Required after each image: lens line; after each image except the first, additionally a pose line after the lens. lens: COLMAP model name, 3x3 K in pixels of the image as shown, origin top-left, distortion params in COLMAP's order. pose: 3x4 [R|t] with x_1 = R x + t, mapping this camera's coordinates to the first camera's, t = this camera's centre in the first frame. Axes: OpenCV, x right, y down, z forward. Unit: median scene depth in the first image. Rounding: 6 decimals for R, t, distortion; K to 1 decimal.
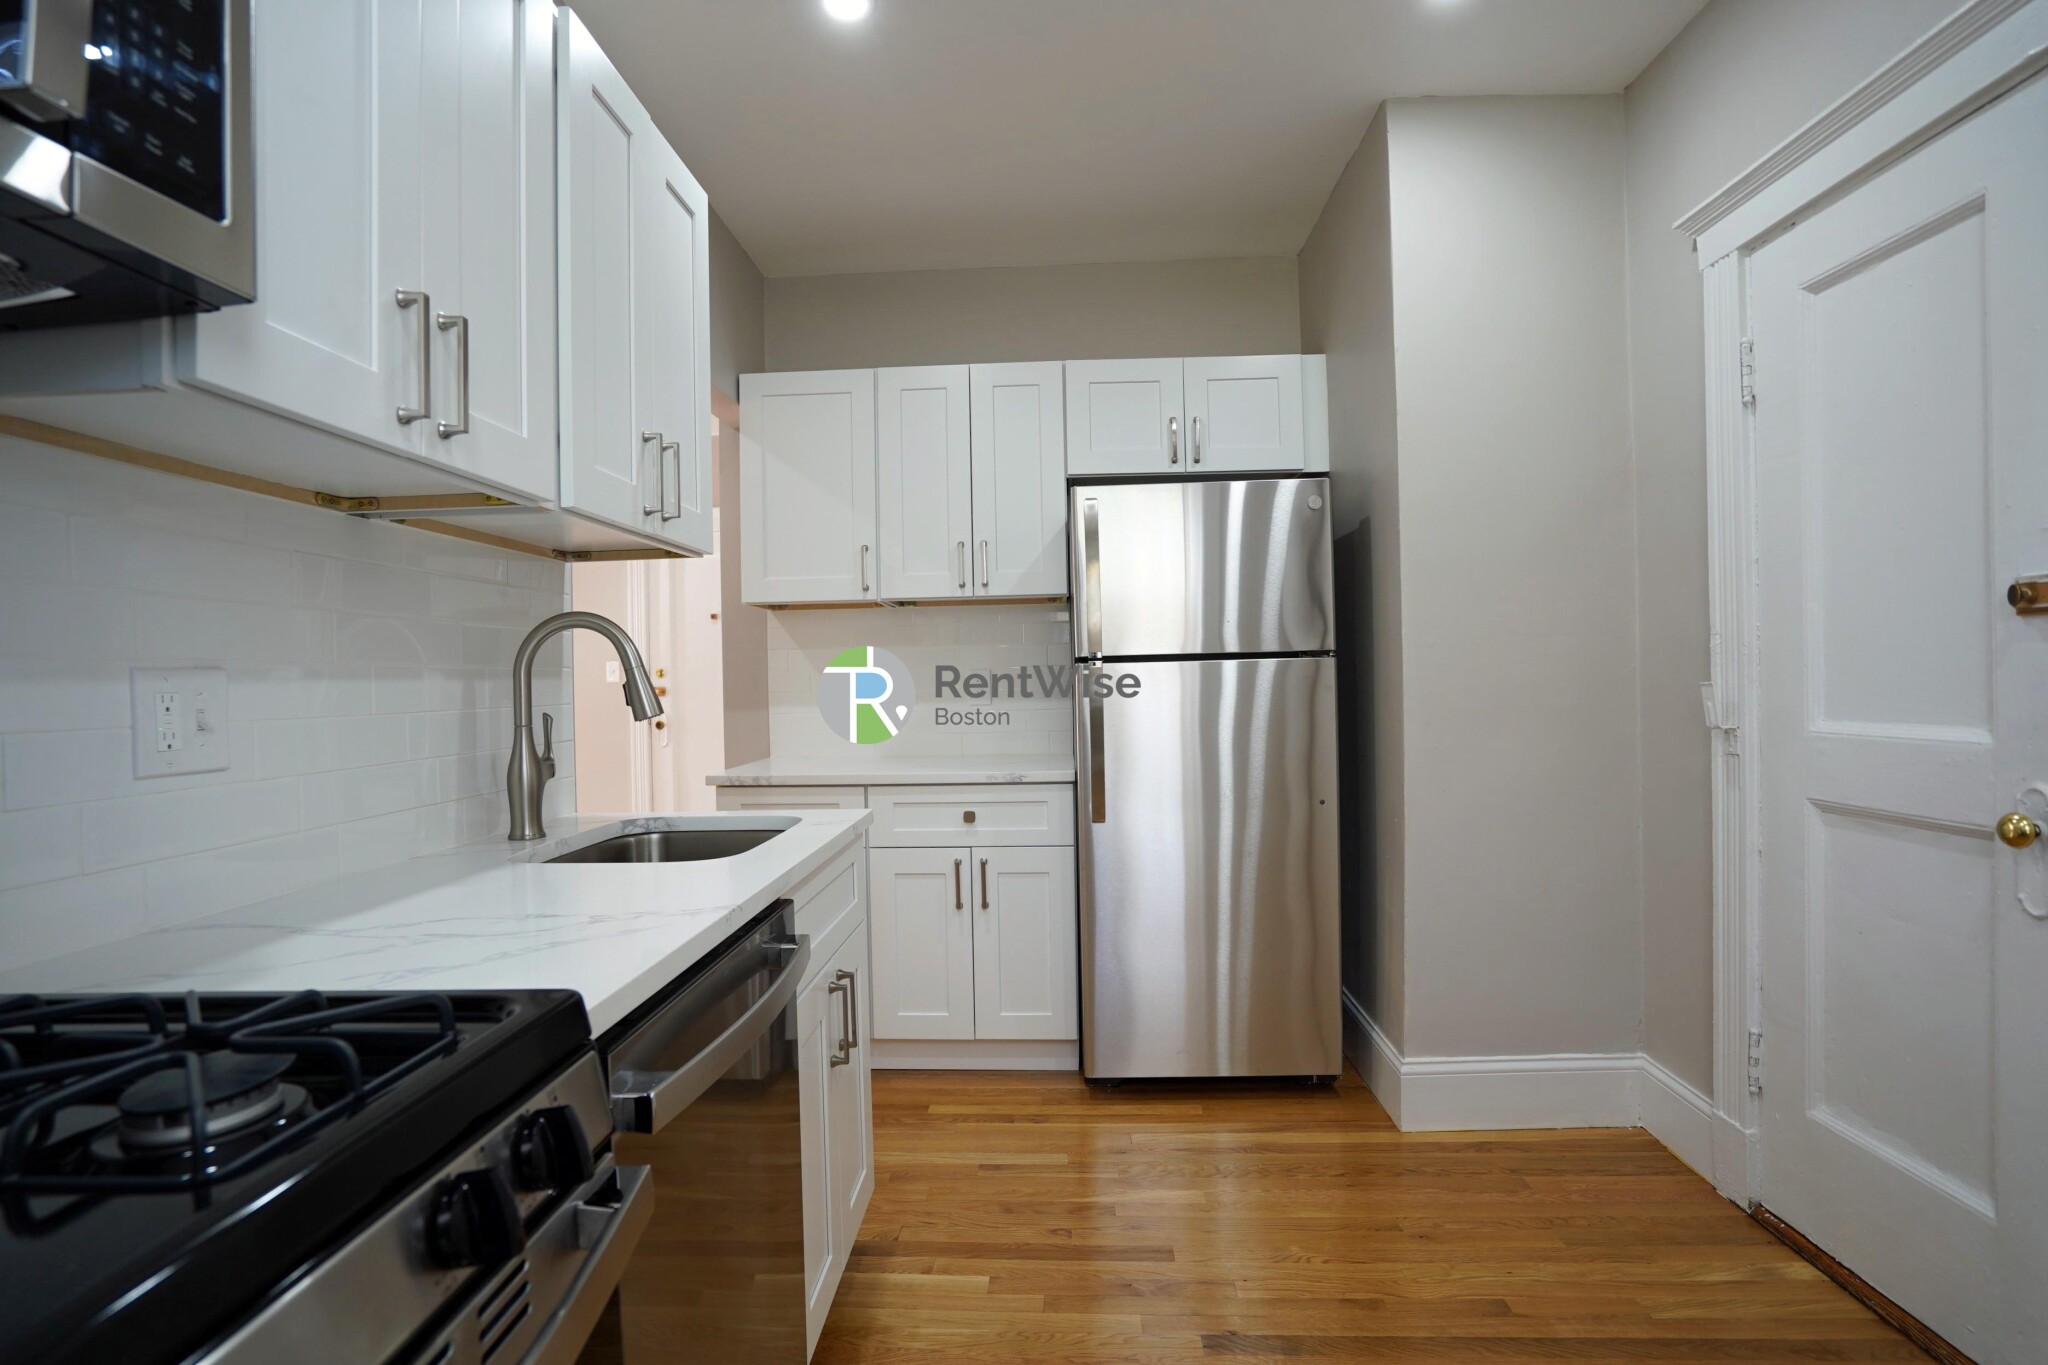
lens RADIAL K [[1005.1, 0, 1008.4], [0, 1005.1, 684.9], [0, 0, 1]] dist [-0.067315, 0.033290]
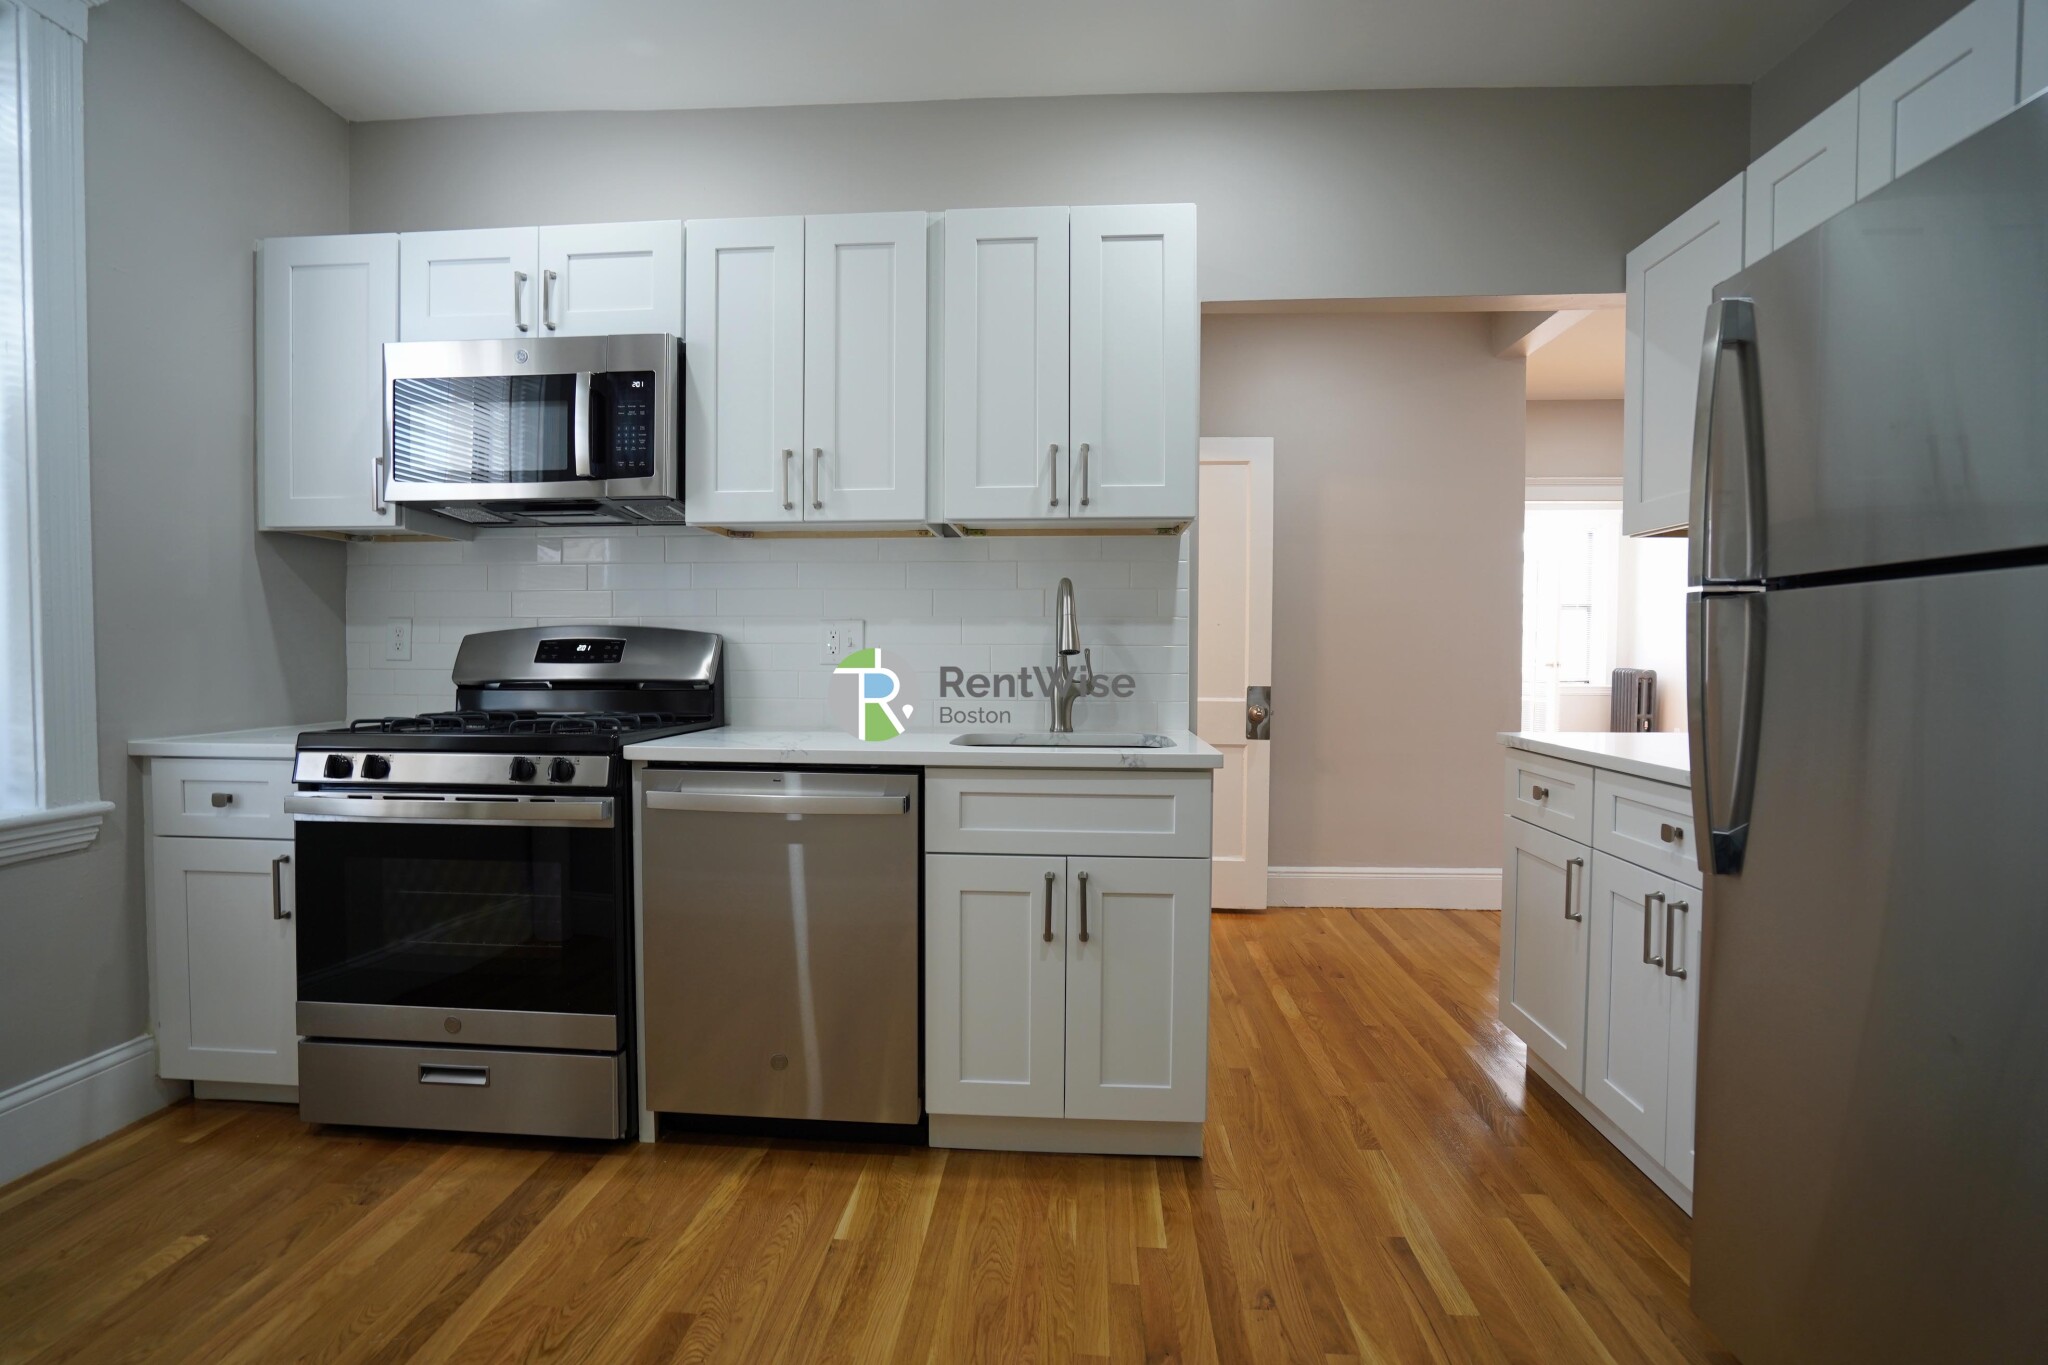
lens RADIAL K [[952.4, 0, 1009.1], [0, 952.4, 677.0], [0, 0, 1]] dist [-0.060593, 0.025771]
pose [[-0.019354, 0.046614, -0.998725, 0.613007], [-0.010425, 0.998849, 0.046822, 0.004295], [0.999758, 0.011318, -0.018846, 0.610454]]
